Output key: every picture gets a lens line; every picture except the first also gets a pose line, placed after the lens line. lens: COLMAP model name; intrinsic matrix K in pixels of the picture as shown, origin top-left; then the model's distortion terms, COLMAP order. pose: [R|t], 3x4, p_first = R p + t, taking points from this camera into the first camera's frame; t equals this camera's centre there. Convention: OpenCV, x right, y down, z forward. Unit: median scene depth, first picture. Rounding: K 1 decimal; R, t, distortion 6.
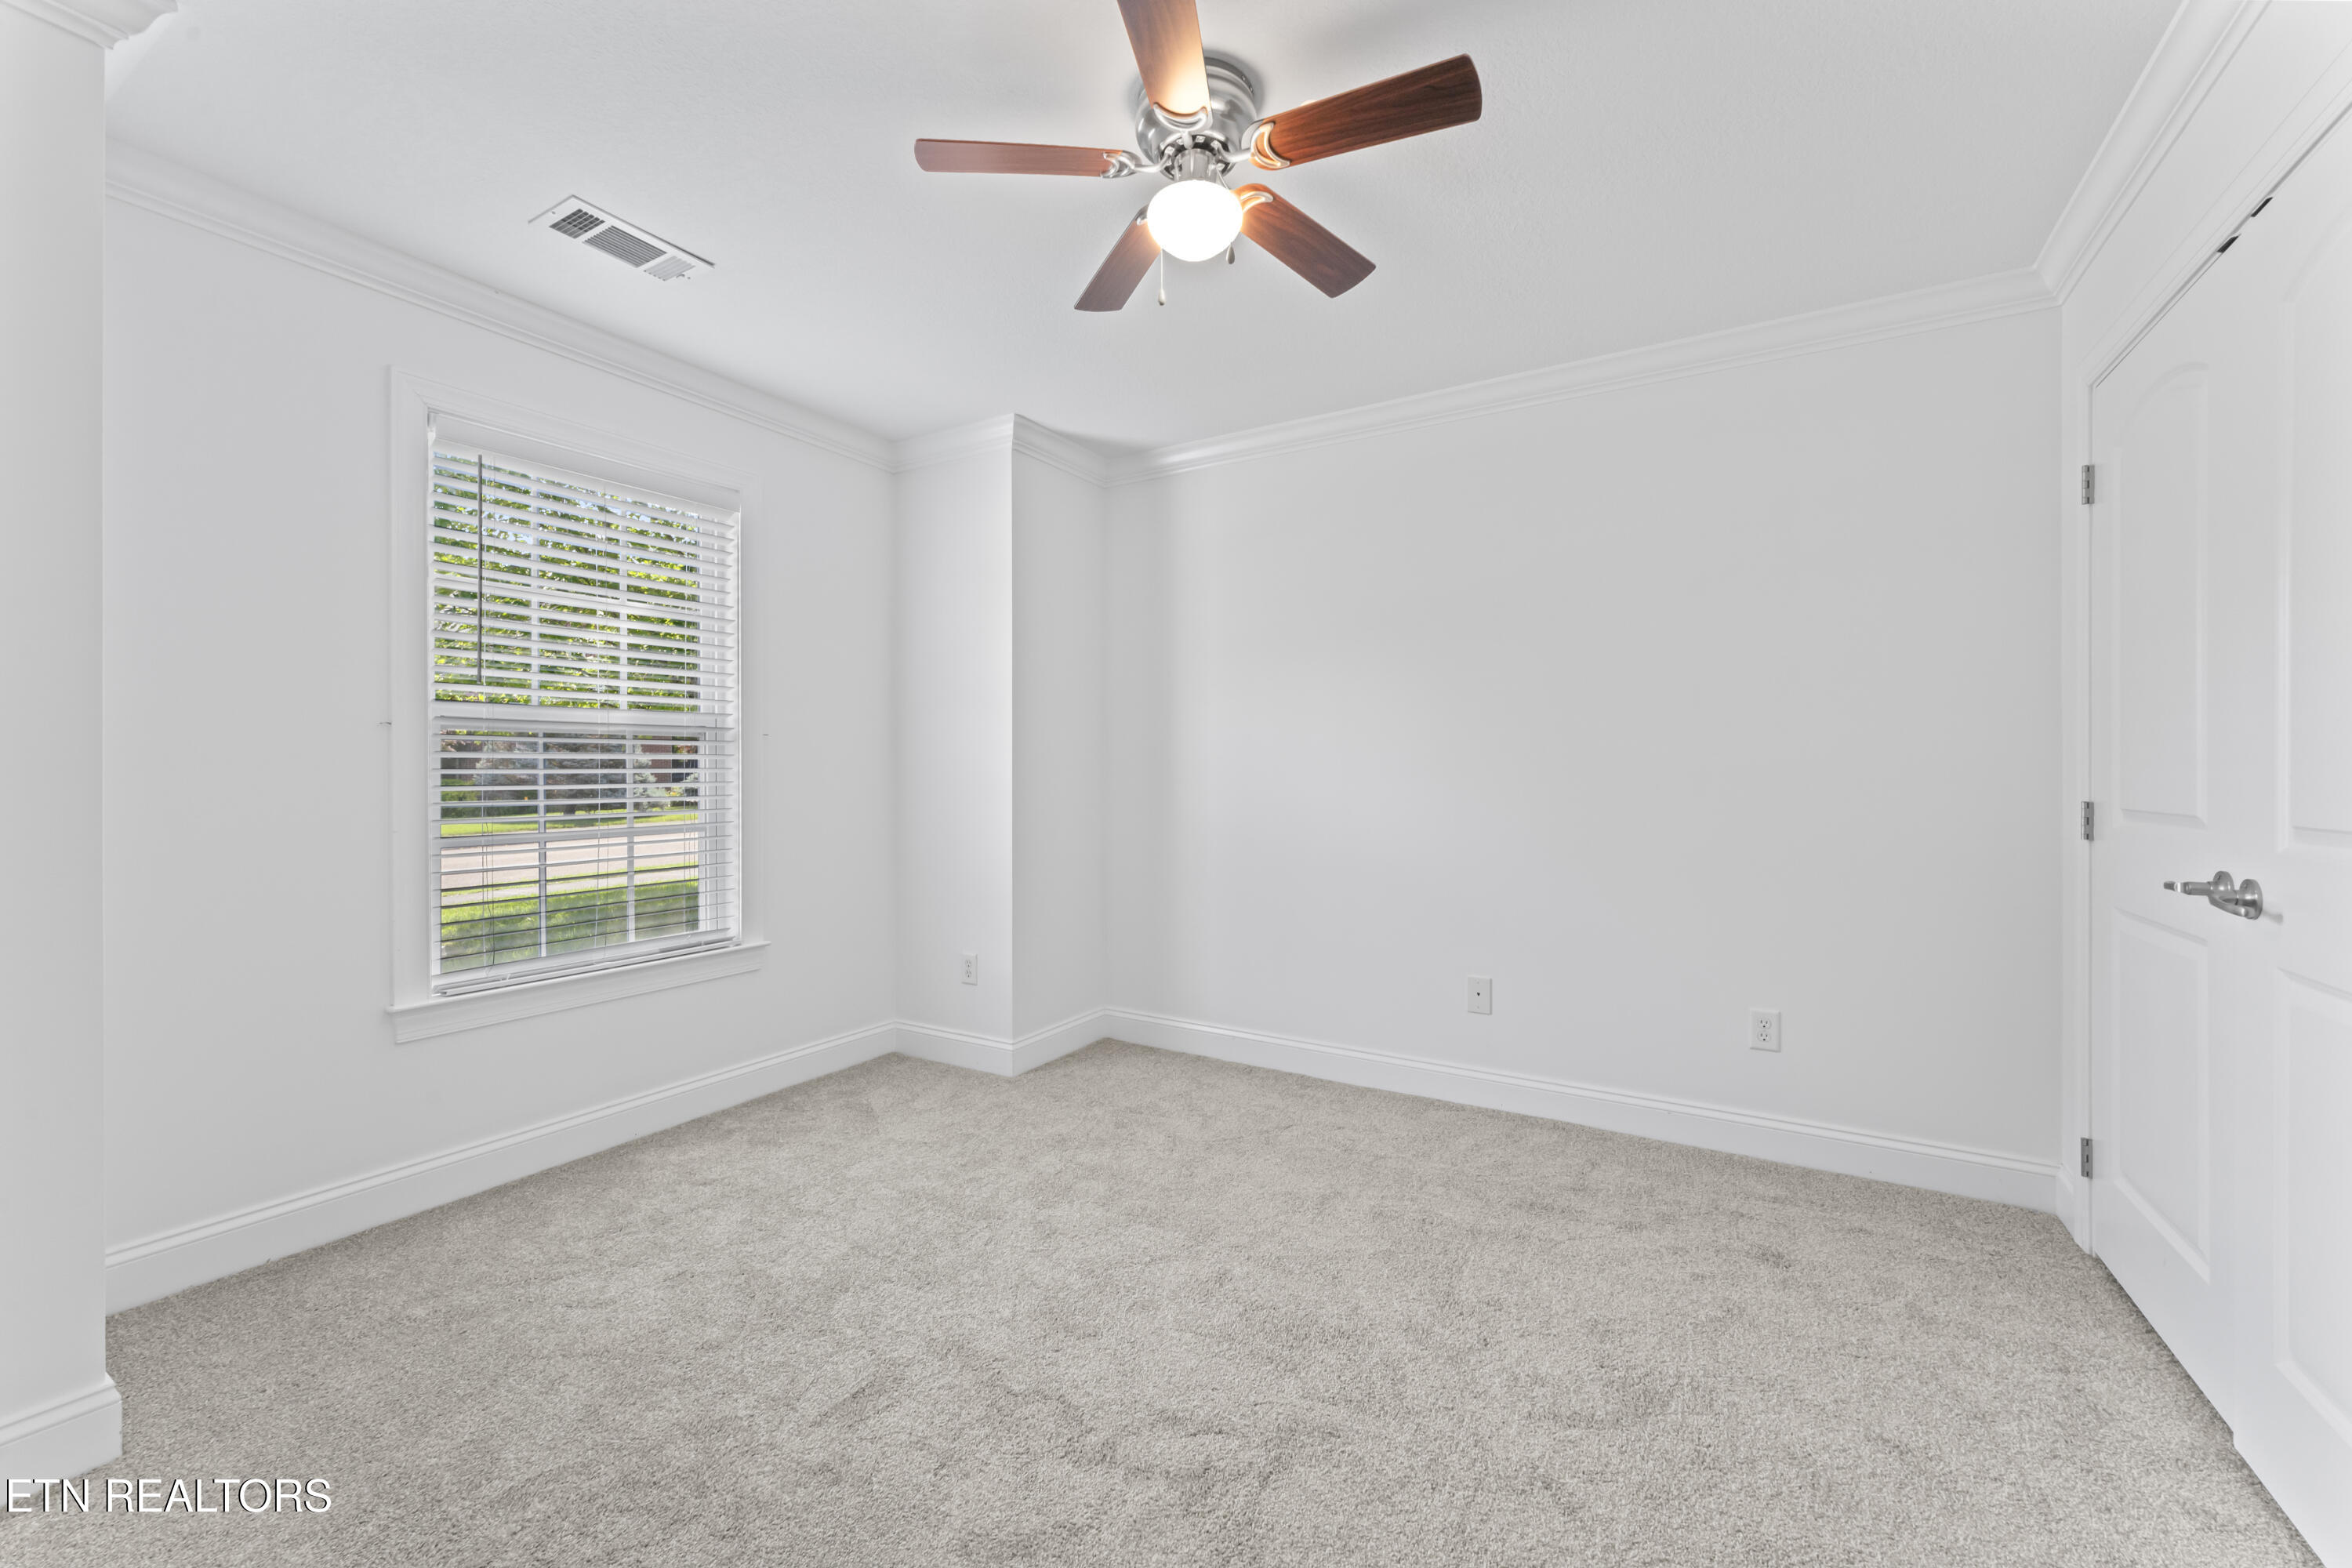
lens RADIAL K [[946.3, 0, 1156.9], [0, 946.3, 784.0], [0, 0, 1]] dist [-0.000664, 0.000155]
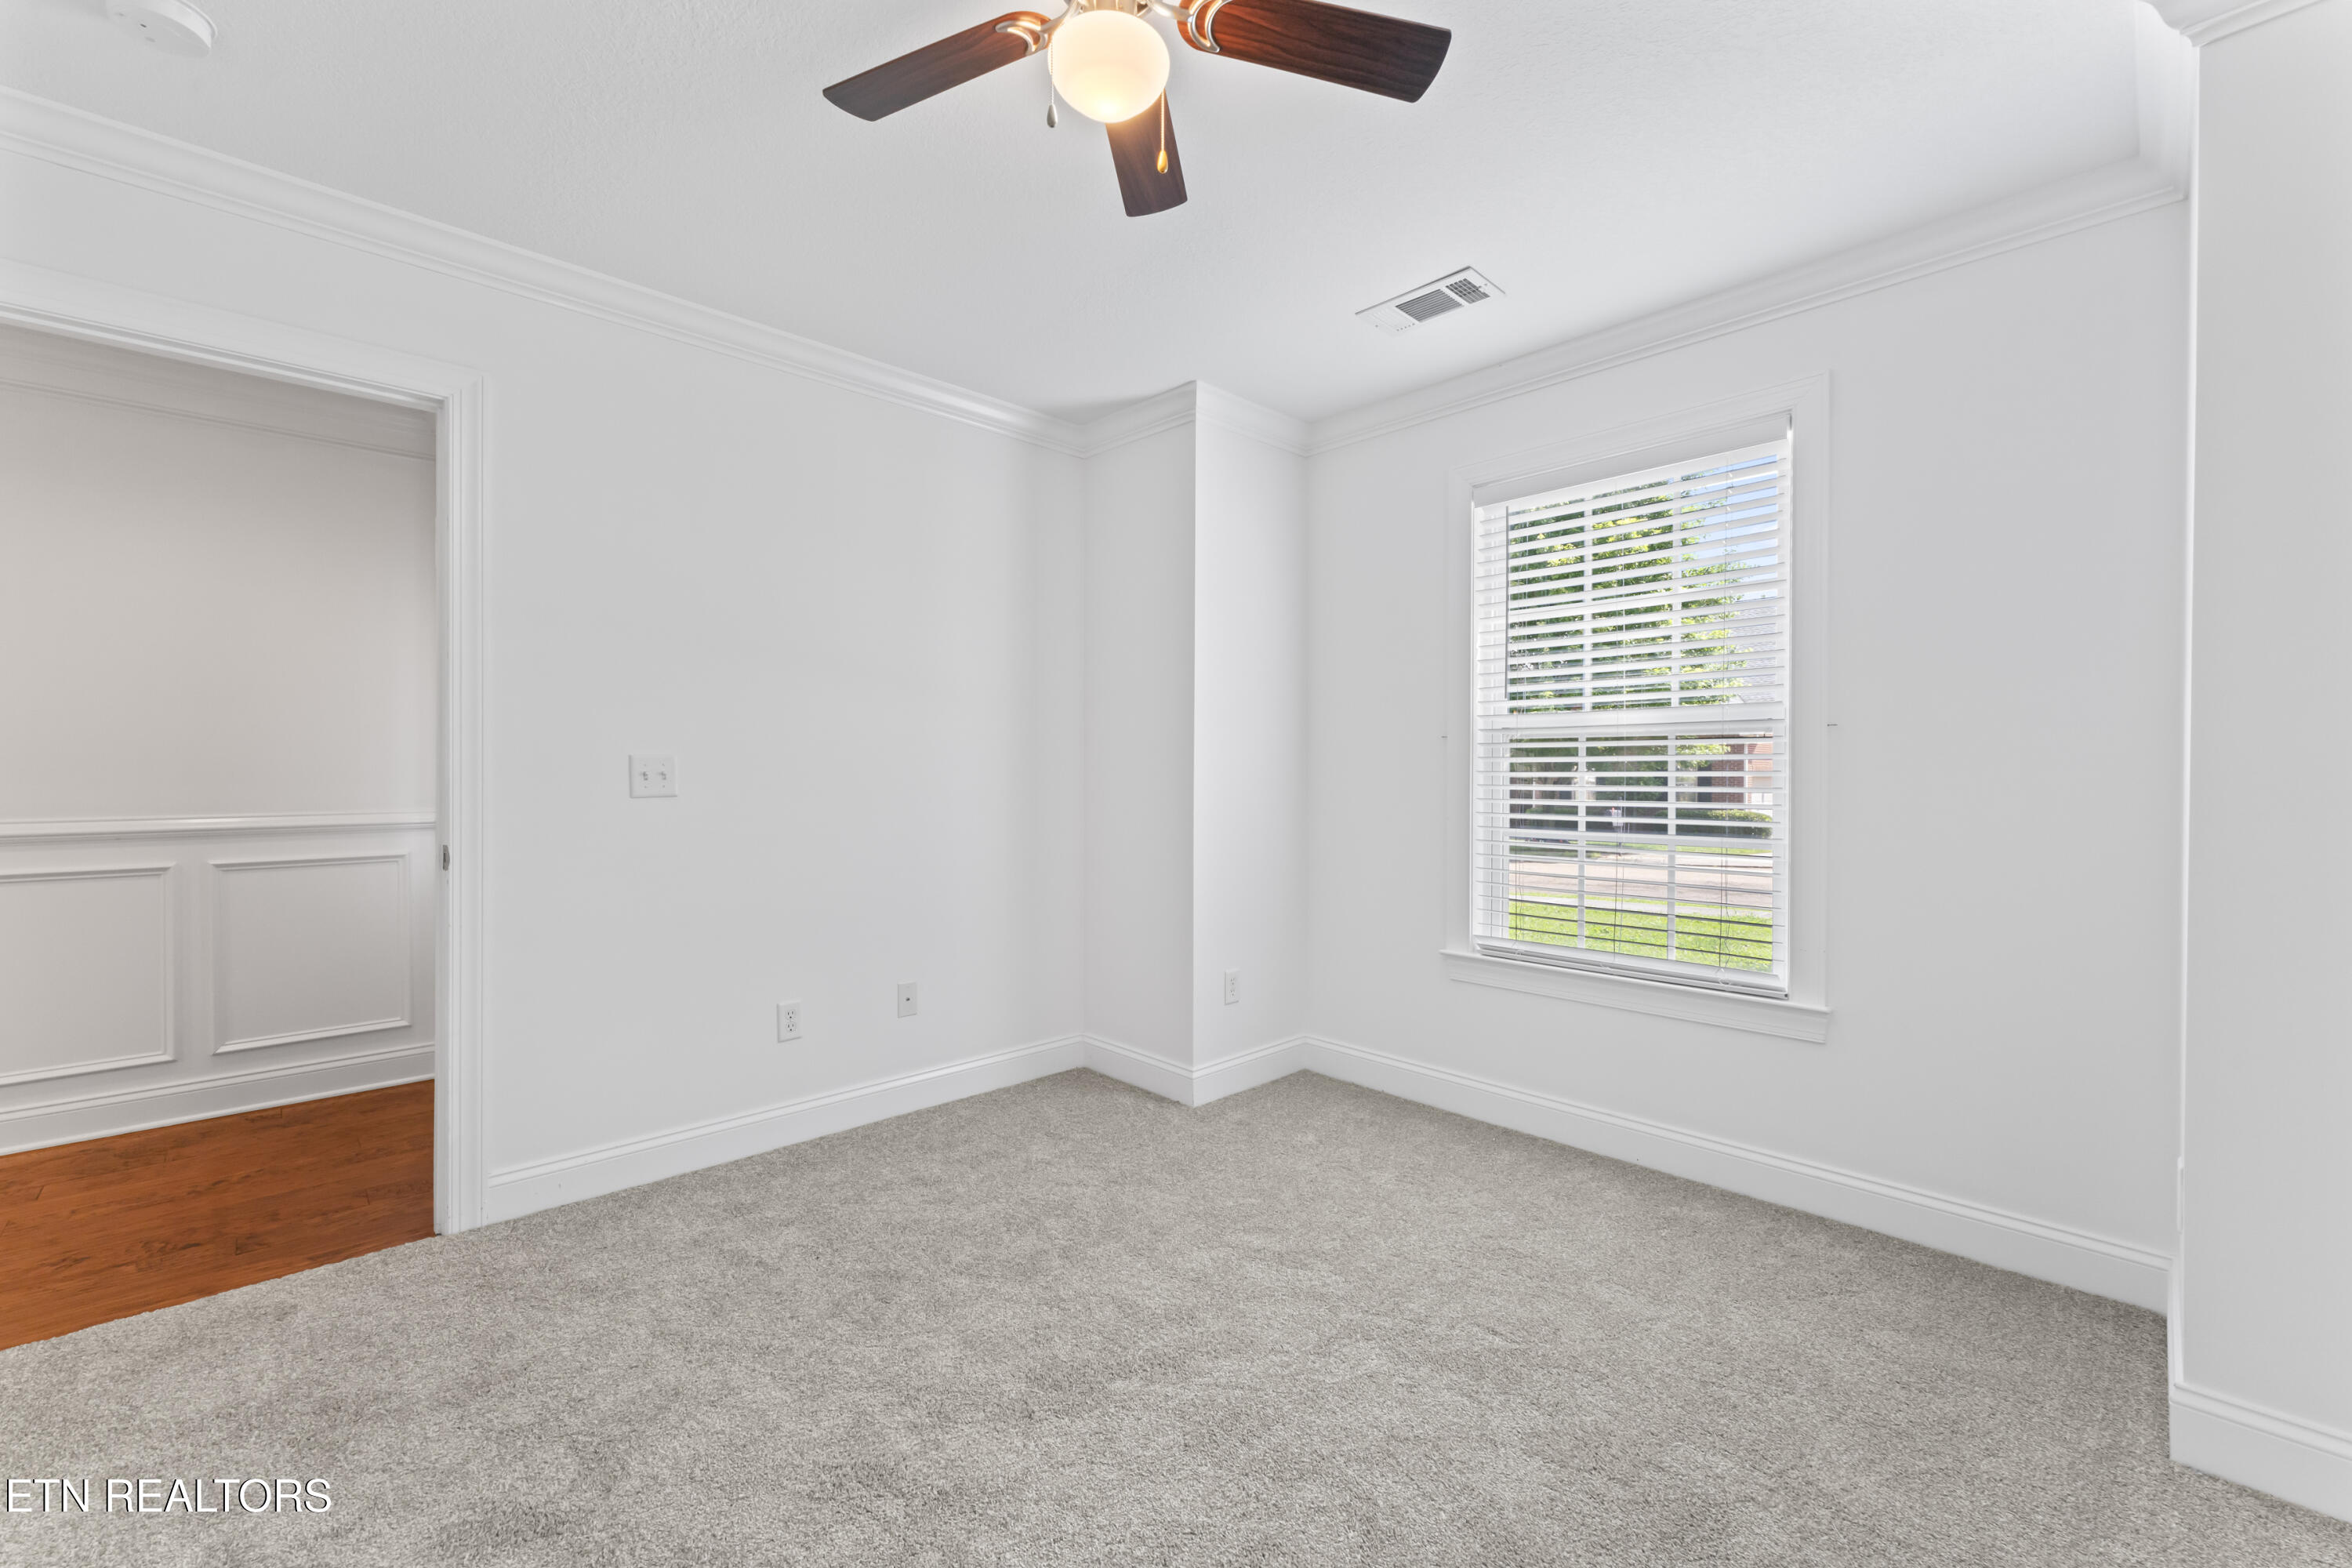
lens RADIAL K [[946.3, 0, 1156.9], [0, 946.3, 784.0], [0, 0, 1]] dist [-0.000664, 0.000155]
pose [[-0.256404, 0.014733, -0.966457, 0.476142], [-0.012735, 0.999746, 0.018620, -0.015122], [0.966486, 0.017082, -0.256151, 0.769951]]
